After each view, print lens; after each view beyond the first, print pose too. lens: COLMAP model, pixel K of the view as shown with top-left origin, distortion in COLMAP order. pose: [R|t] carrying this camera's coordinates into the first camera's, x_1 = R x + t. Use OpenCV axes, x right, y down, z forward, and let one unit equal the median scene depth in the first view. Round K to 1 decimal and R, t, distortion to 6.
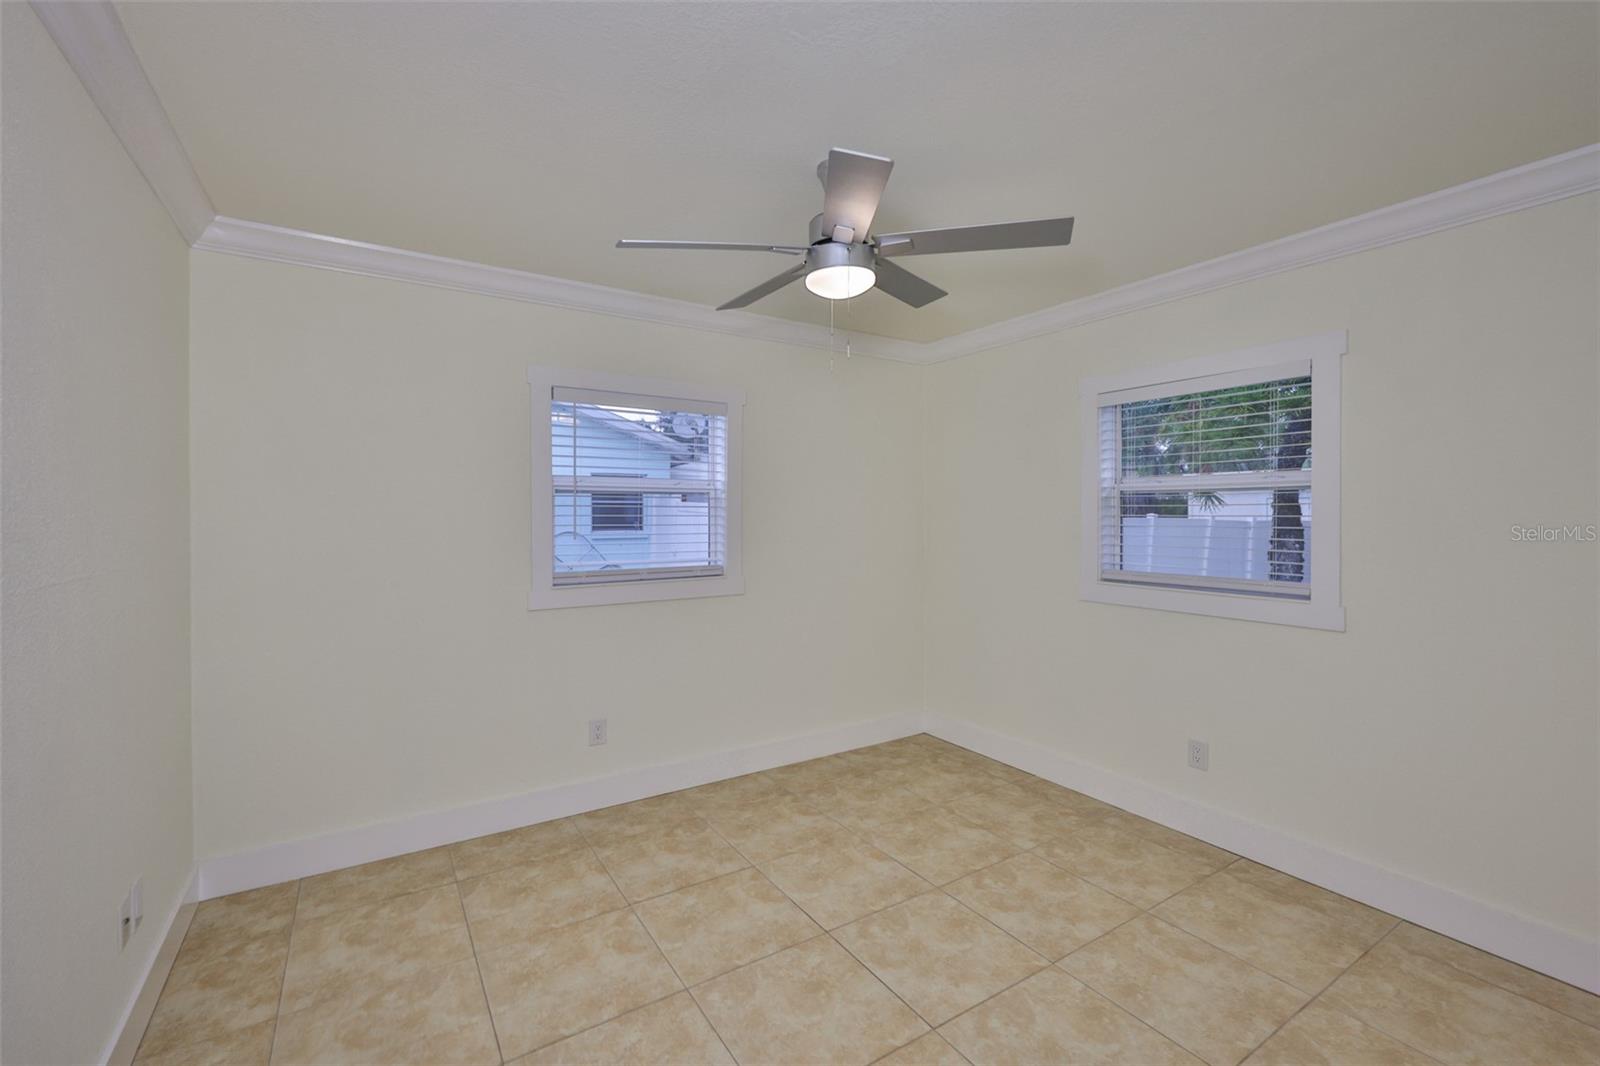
lens RADIAL K [[690.2, 0, 827.2], [0, 690.2, 536.9], [0, 0, 1]] dist [0.003004, -0.000559]
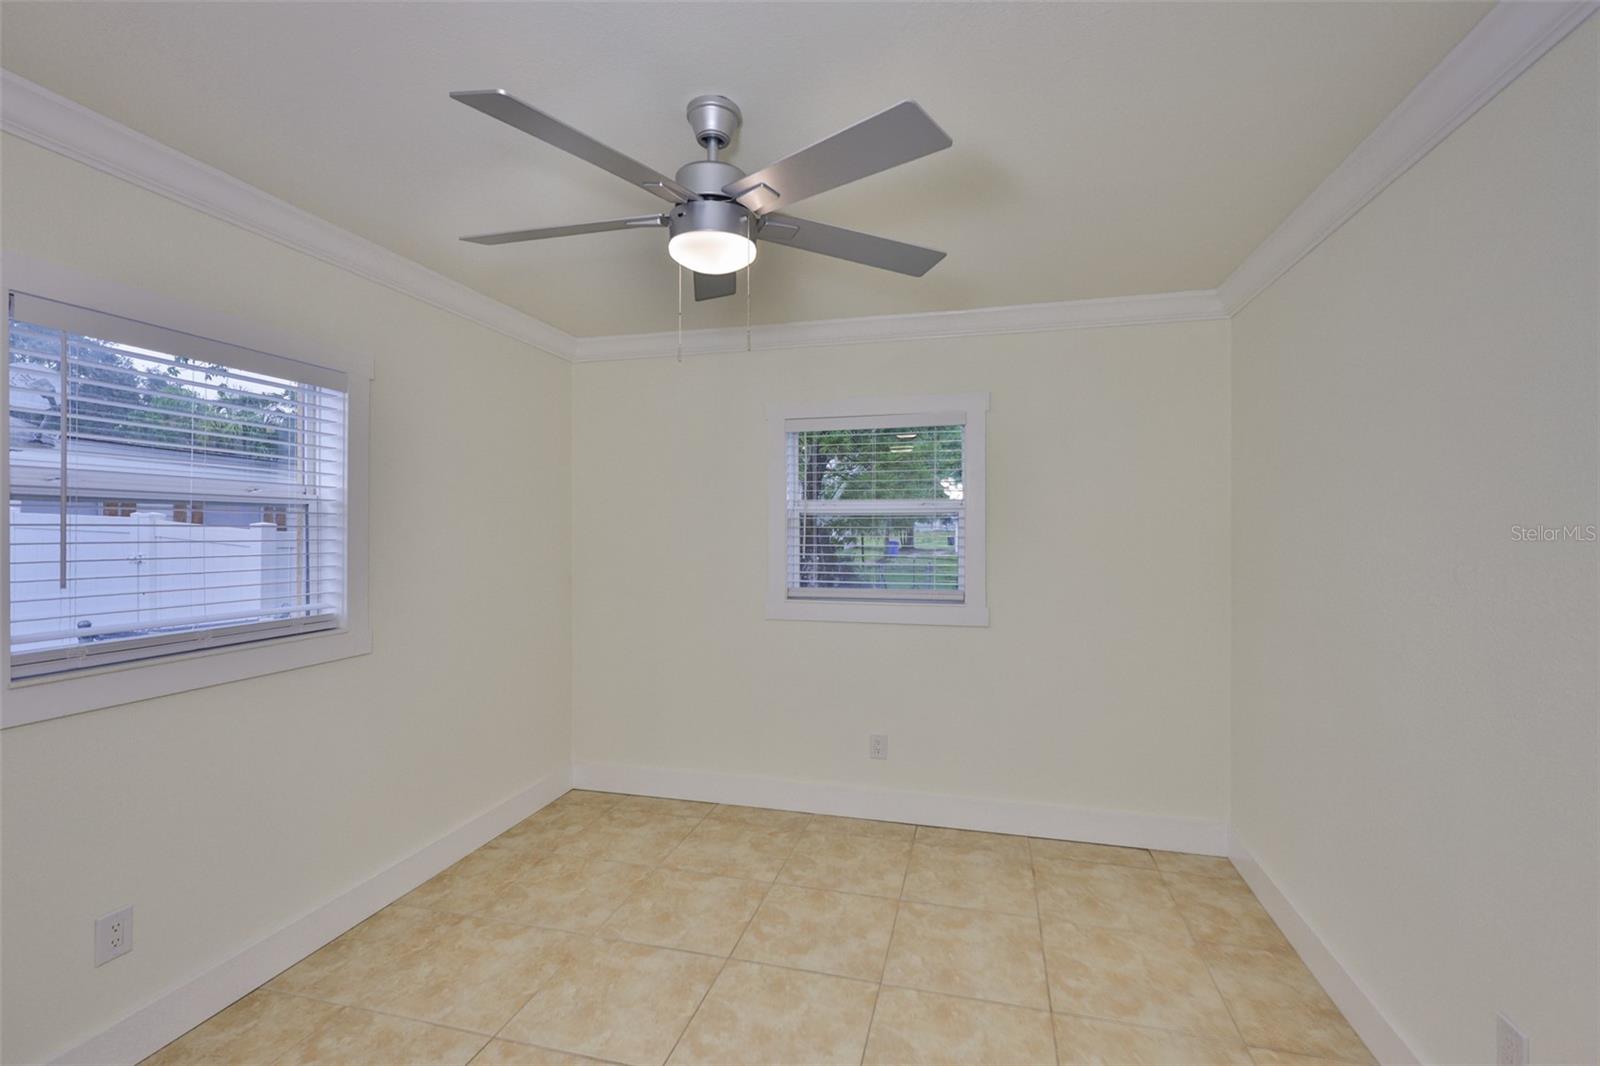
lens RADIAL K [[690.2, 0, 798.3], [0, 690.2, 543.8], [0, 0, 1]] dist [0.003004, -0.000559]
pose [[0.742187, -0.013861, 0.670050, -0.303790], [0.022778, 0.999730, -0.004549, -0.015408], [-0.669806, 0.018639, 0.742302, 0.228449]]
